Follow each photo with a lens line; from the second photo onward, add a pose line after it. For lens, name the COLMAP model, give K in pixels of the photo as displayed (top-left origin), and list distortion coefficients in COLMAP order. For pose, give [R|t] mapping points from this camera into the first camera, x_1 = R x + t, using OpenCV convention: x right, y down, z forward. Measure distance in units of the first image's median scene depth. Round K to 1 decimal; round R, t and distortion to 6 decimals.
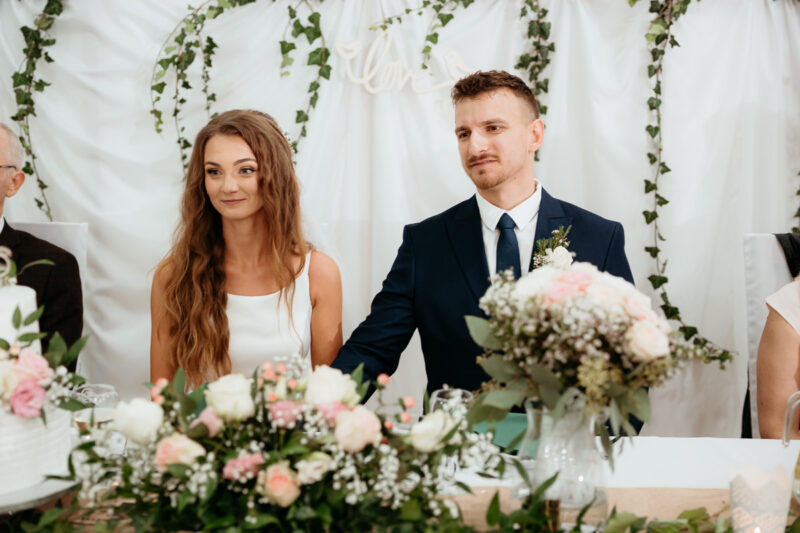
lens RADIAL K [[1293.4, 0, 372.3], [0, 1293.4, 266.6], [0, 0, 1]] dist [0.108470, -0.140371]
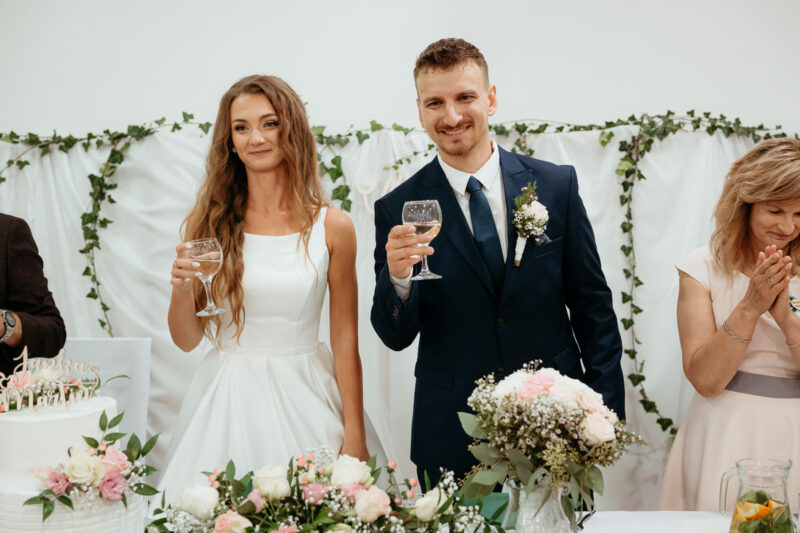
lens RADIAL K [[1123.1, 0, 398.3], [0, 1123.1, 254.4], [0, 0, 1]] dist [0.060064, -0.058283]
pose [[0.999752, -0.020333, 0.009079, 0.008506], [0.021162, 0.994438, -0.103172, -0.003133], [-0.006931, 0.103338, 0.994622, -0.115460]]
